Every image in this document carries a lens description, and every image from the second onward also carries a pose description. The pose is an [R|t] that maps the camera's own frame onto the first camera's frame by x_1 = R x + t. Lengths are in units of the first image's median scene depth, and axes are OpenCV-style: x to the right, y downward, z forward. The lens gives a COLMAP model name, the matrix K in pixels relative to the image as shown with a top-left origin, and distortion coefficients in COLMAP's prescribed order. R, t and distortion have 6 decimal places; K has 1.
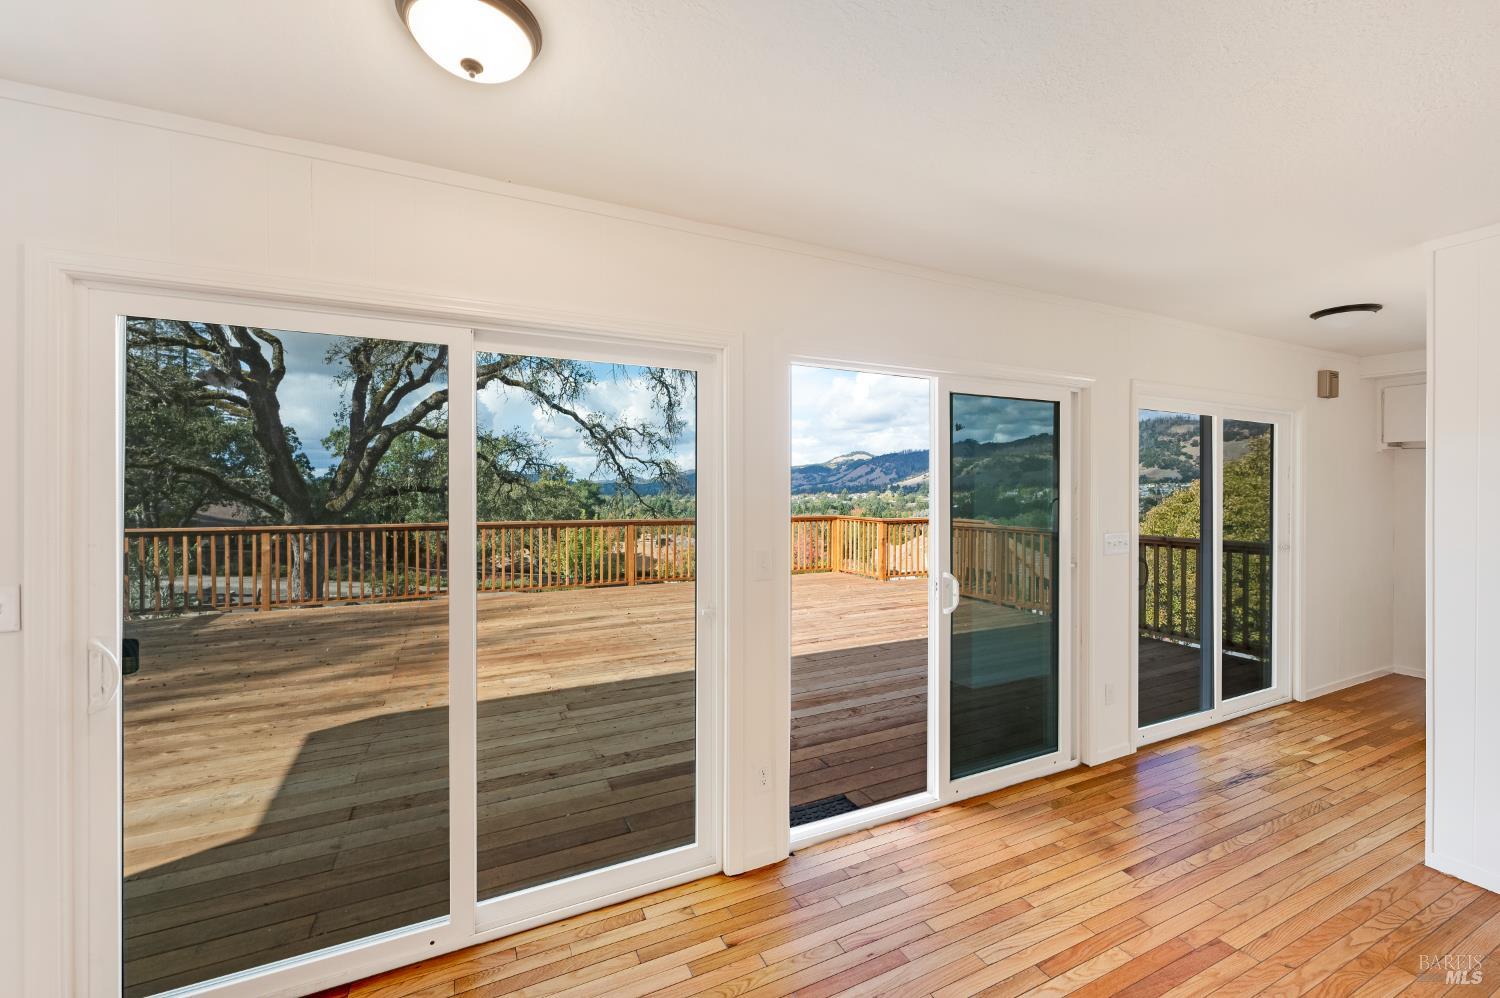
lens RADIAL K [[602.0, 0, 749.7], [0, 602.0, 492.9], [0, 0, 1]] dist [-0.000167, 0.000062]
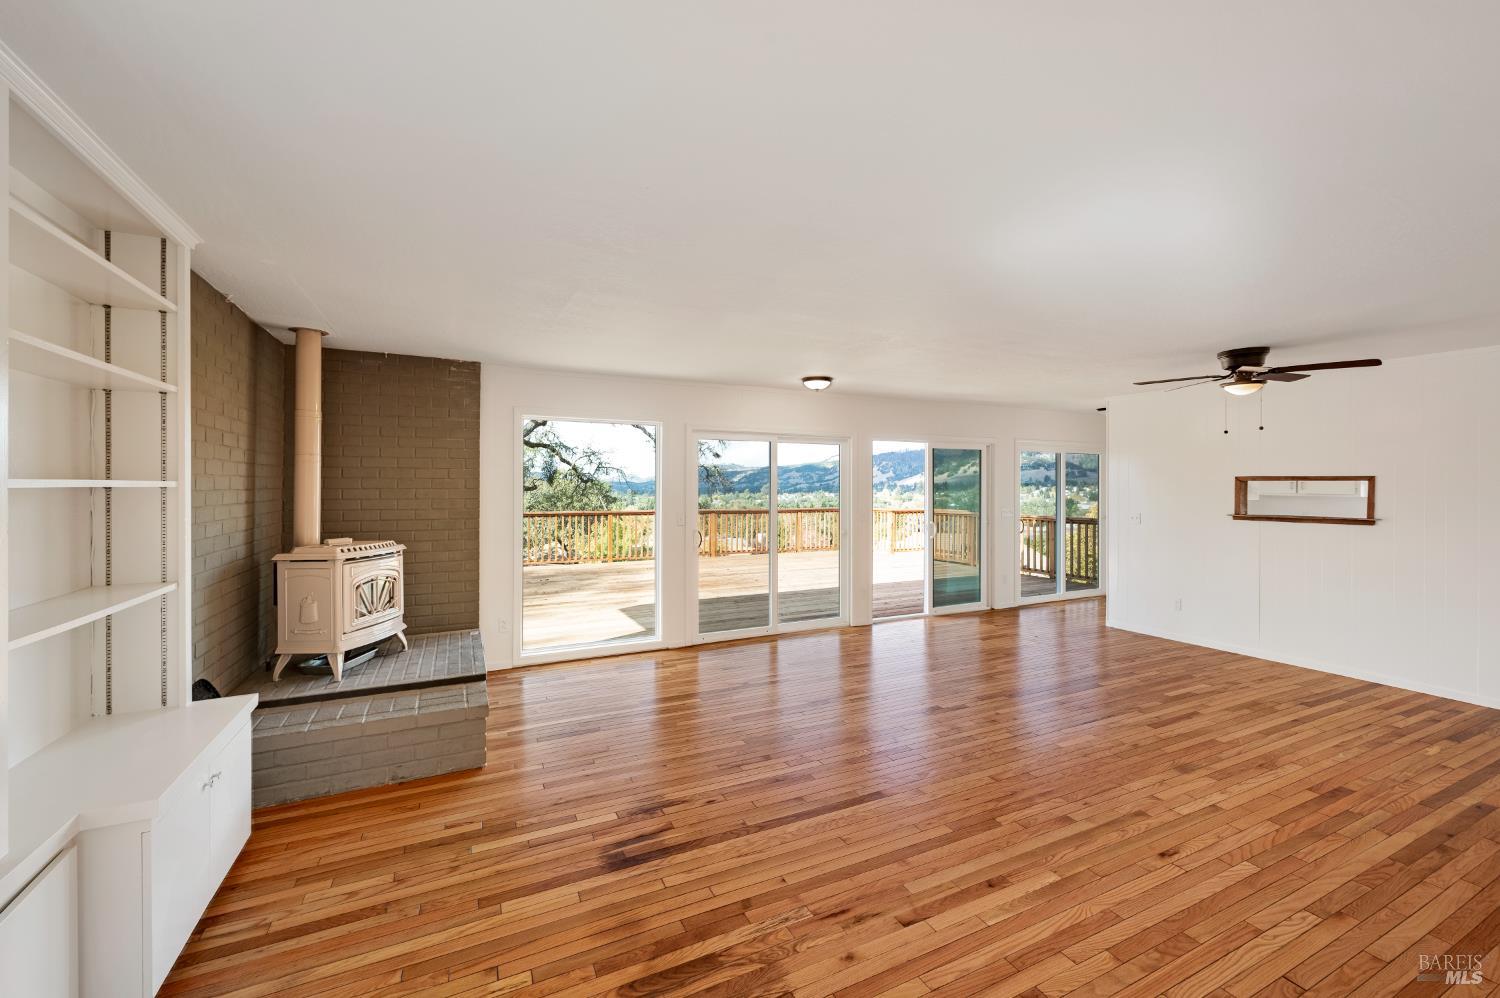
lens RADIAL K [[609.7, 0, 742.4], [0, 609.7, 493.2], [0, 0, 1]] dist [0.000481, -0.000039]
pose [[0.999995, 0.000728, -0.003202, -0.086004], [-0.000720, 0.999996, 0.002621, 0.002058], [0.003204, -0.002619, 0.999991, -0.293012]]
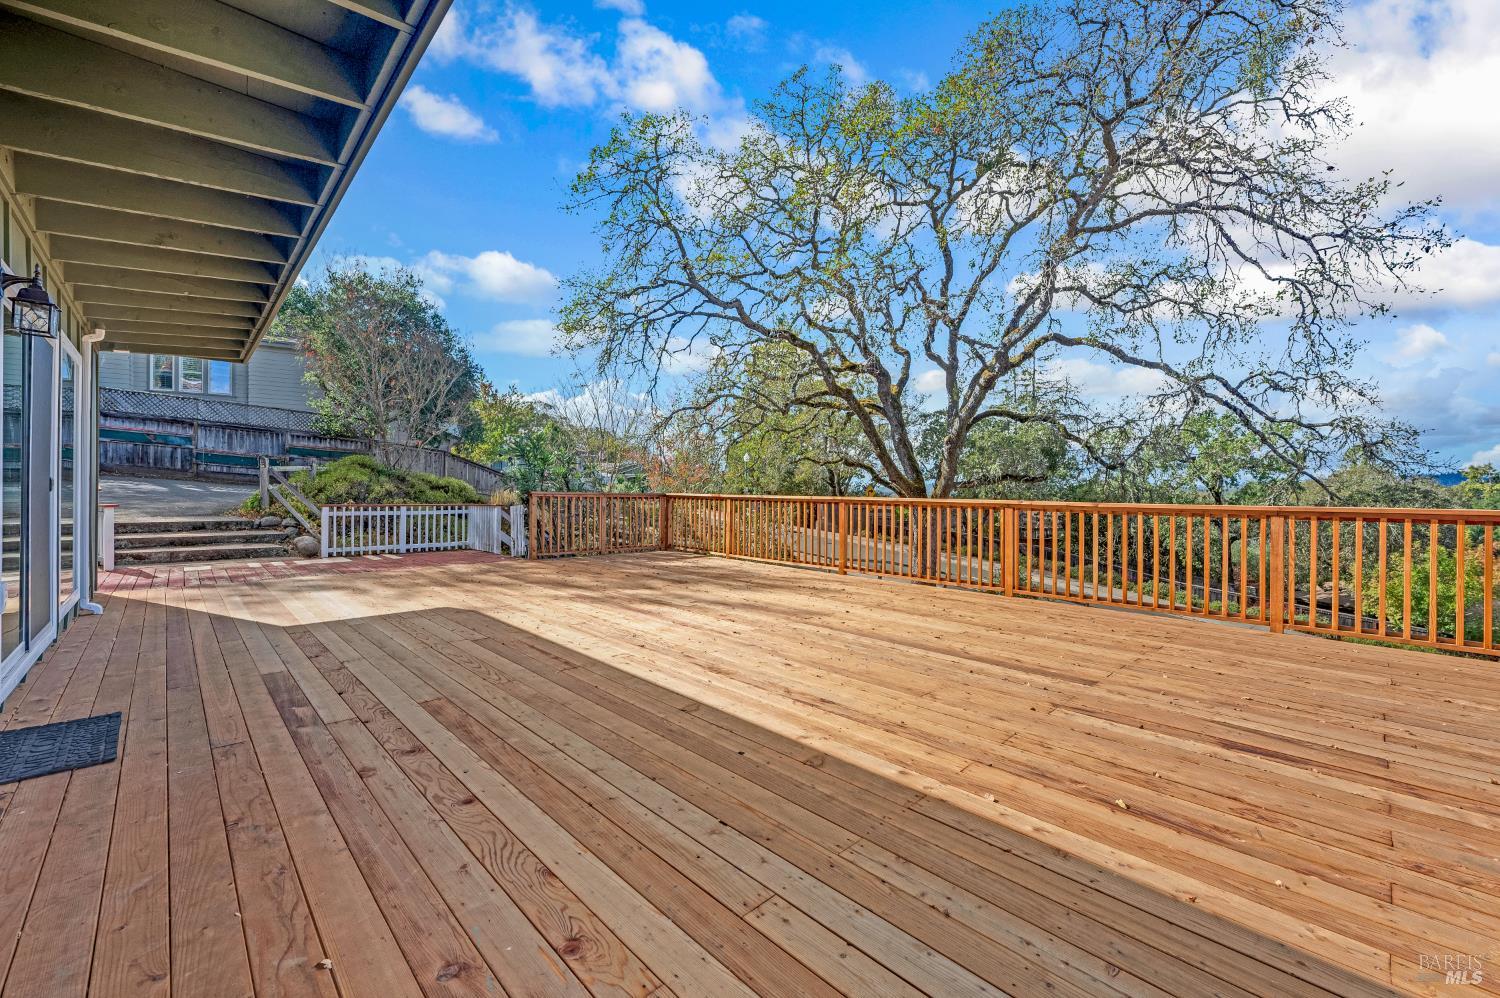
lens RADIAL K [[609.7, 0, 742.4], [0, 609.7, 493.2], [0, 0, 1]] dist [0.000481, -0.000039]
pose [[0.297912, 0.005764, -0.954576, 0.260334], [-0.018876, 0.999822, 0.000146, 0.028899], [0.954407, 0.017975, 0.297968, 0.342678]]
